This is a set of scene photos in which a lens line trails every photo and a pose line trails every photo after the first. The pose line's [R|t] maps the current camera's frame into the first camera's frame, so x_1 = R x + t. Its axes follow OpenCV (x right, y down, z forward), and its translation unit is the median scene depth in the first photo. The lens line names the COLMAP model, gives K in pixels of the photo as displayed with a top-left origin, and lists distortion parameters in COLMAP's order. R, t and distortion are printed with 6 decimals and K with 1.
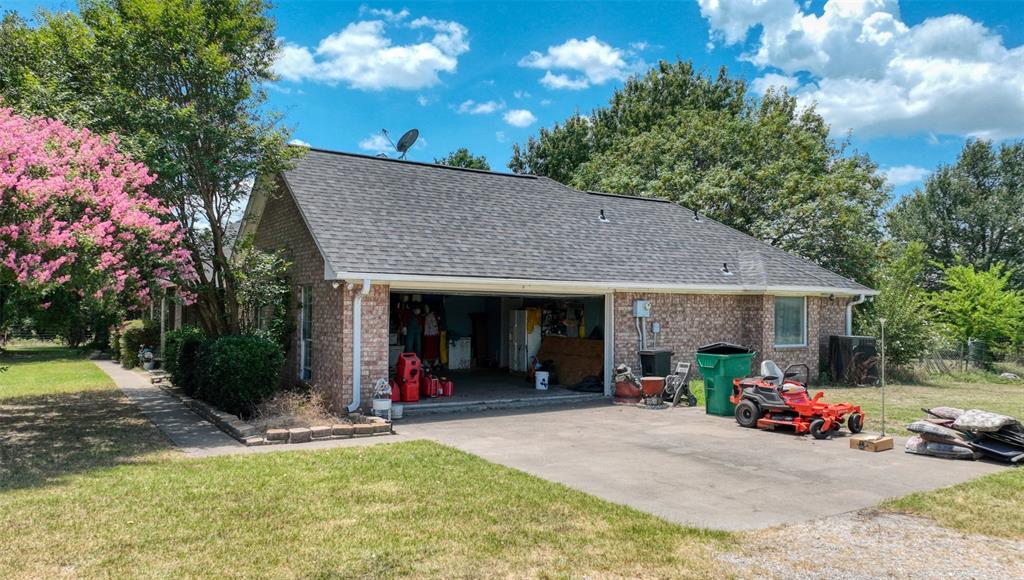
lens RADIAL K [[760.8, 0, 512.0], [0, 760.8, 290.5], [0, 0, 1]] dist [0.001199, 0.000896]
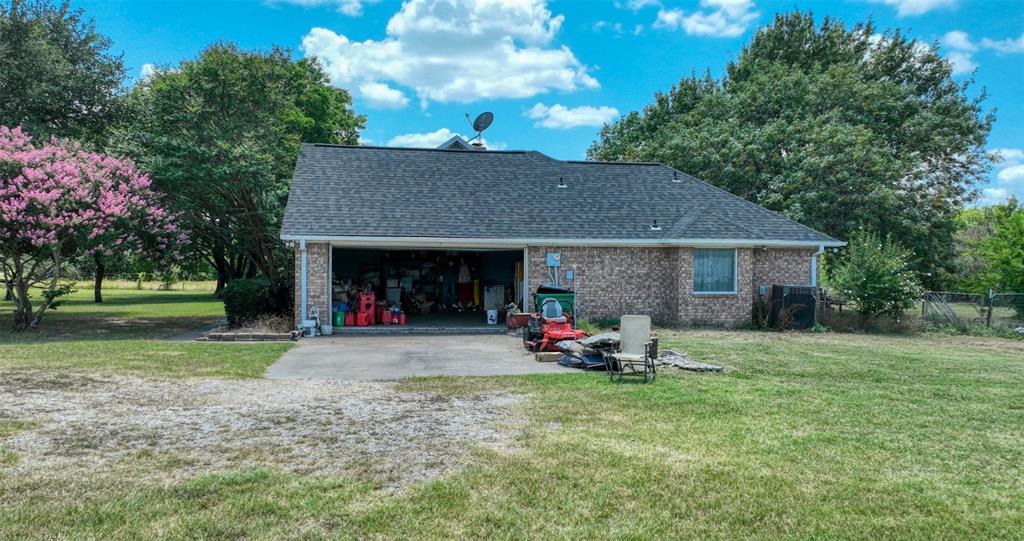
lens RADIAL K [[777.8, 0, 511.6], [0, 777.8, 271.3], [0, 0, 1]] dist [0.005326, 0.000845]
pose [[0.913737, 0.000807, -0.406306, 0.599986], [0.011006, 0.999582, 0.026736, 0.008557], [0.406157, -0.028901, 0.913346, -0.166109]]
